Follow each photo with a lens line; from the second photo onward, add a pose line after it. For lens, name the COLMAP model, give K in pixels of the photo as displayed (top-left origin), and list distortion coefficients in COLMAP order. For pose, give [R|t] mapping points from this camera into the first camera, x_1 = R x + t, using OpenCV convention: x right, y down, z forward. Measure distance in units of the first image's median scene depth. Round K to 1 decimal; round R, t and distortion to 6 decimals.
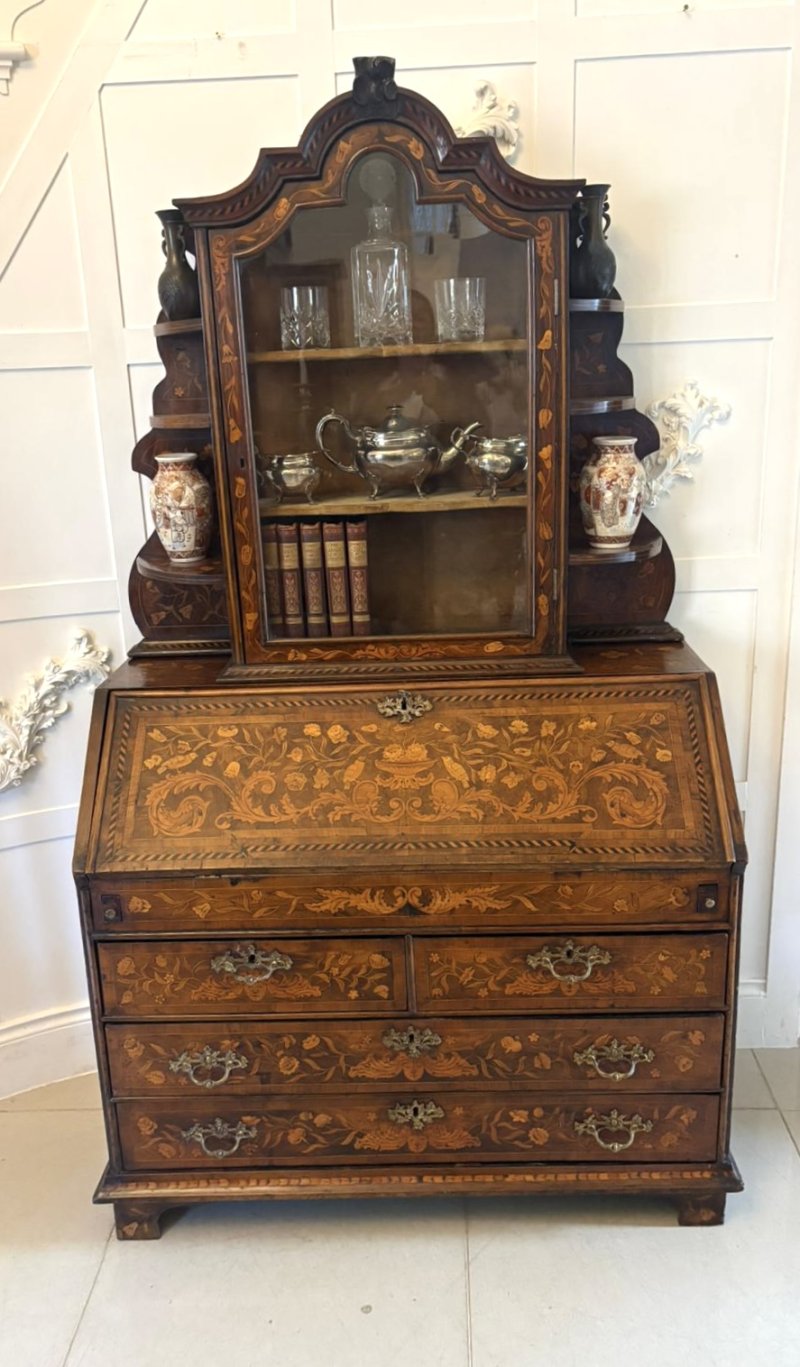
lens RADIAL K [[1111.6, 0, 400.0], [0, 1111.6, 683.5], [0, 0, 1]] dist [0.072137, -0.003128]
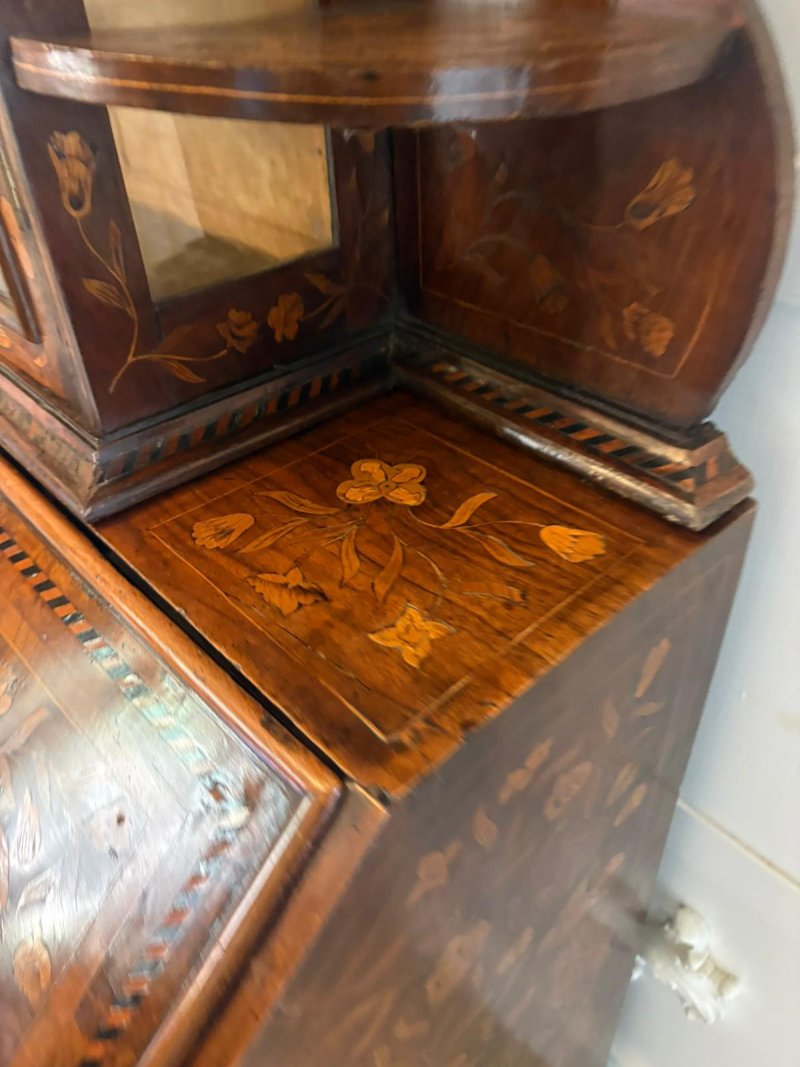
lens RADIAL K [[846.0, 0, 406.0], [0, 846.0, 532.6], [0, 0, 1]] dist [0.052738, -0.062831]
pose [[0.696794, 0.444077, -0.563271, 0.349509], [-0.193910, 0.872681, 0.448136, -0.122132], [0.690563, -0.203035, 0.694190, 0.921227]]
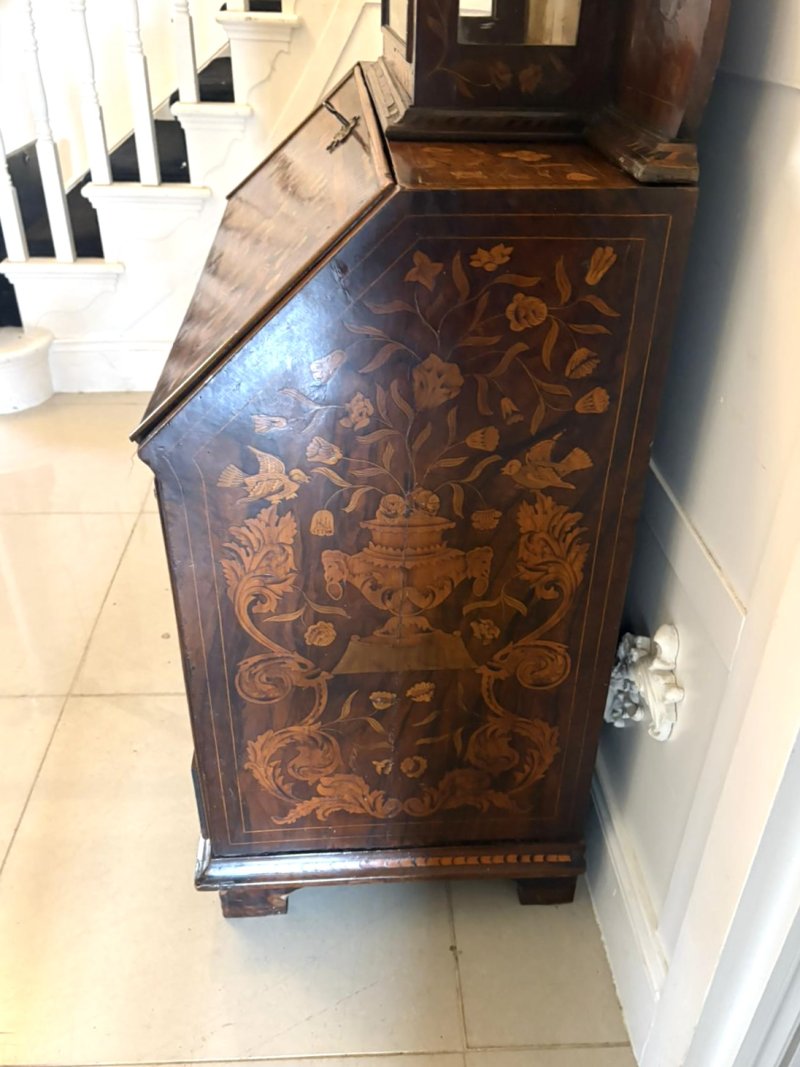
lens RADIAL K [[899.7, 0, 357.4], [0, 899.7, 507.4], [0, 0, 1]] dist [0.303239, -0.692052]
pose [[0.065586, 0.539051, -0.839716, 0.690486], [-0.306065, 0.811832, 0.497246, -0.090278], [0.949749, 0.224395, 0.218230, 0.940022]]
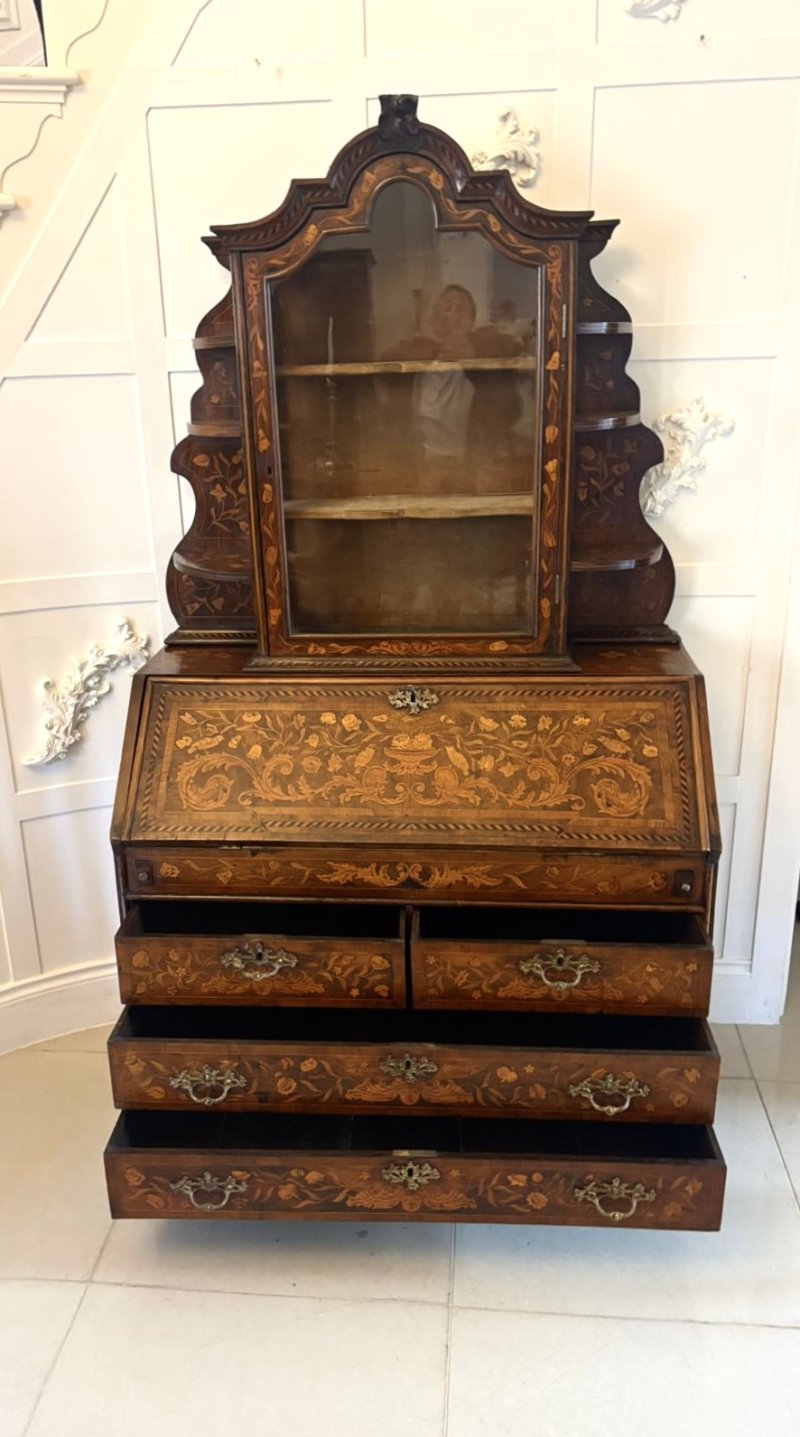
lens RADIAL K [[1114.3, 0, 400.0], [0, 1114.3, 718.5], [0, 0, 1]] dist [0.069739, -0.006640]
pose [[0.998761, 0.030227, -0.039544, 0.034574], [-0.028027, 0.998090, 0.055048, -0.019936], [0.041132, -0.053872, 0.997700, -0.090583]]
